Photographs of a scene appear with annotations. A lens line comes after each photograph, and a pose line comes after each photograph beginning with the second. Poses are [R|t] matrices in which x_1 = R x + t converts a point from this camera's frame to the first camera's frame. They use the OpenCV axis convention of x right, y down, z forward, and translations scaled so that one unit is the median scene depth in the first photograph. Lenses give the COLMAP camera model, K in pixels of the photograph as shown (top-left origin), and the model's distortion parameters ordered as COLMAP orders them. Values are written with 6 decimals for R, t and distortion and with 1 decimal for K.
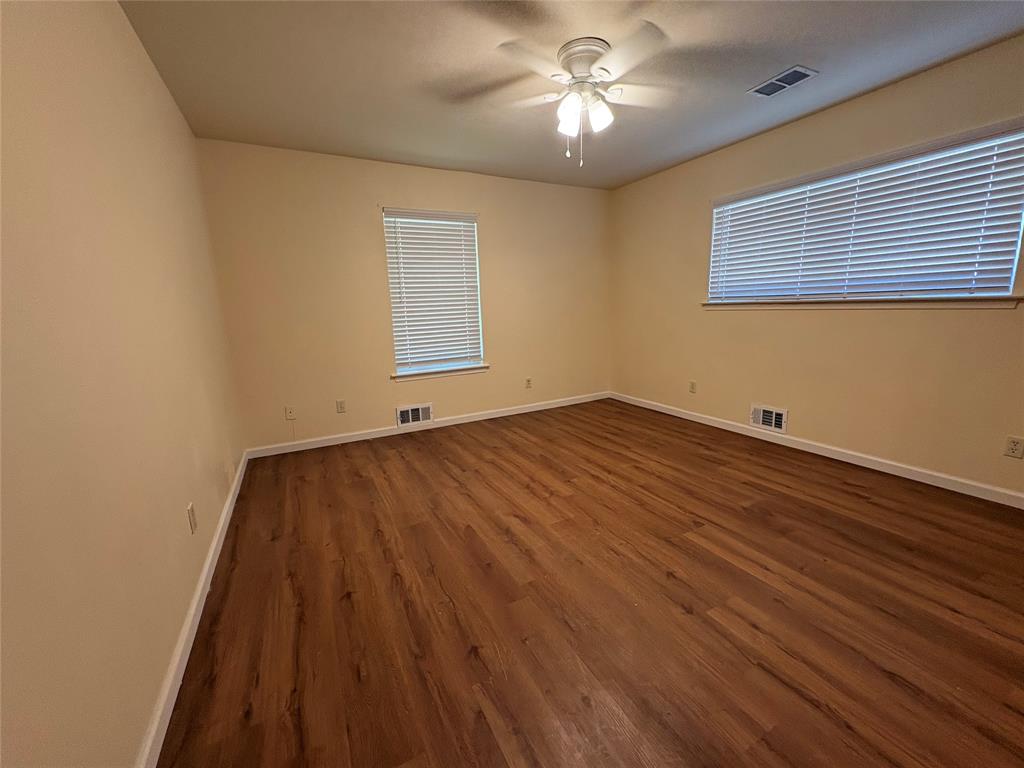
lens RADIAL K [[408.9, 0, 512.0], [0, 408.9, 384.0], [0, 0, 1]] dist [-0.000044, -0.000059]
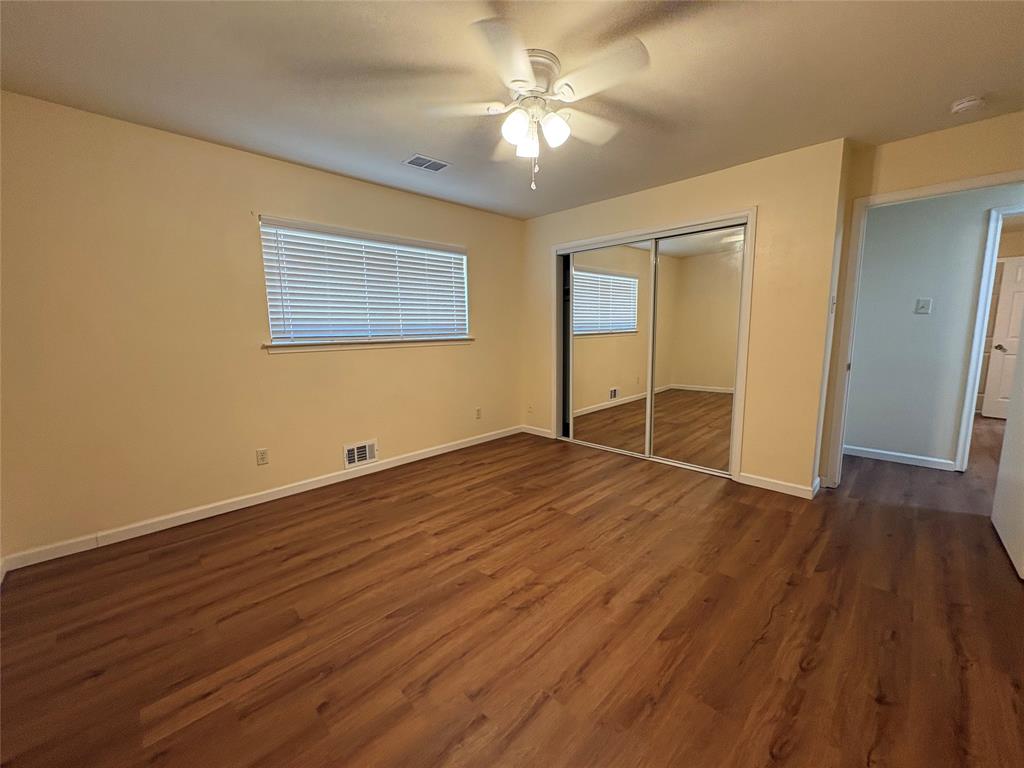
lens RADIAL K [[408.9, 0, 512.0], [0, 408.9, 384.0], [0, 0, 1]] dist [-0.000044, -0.000059]
pose [[-0.298040, -0.094353, 0.949879, -0.588135], [0.201835, 0.966374, 0.159321, -0.227681], [-0.932971, 0.239203, -0.268974, 1.157736]]
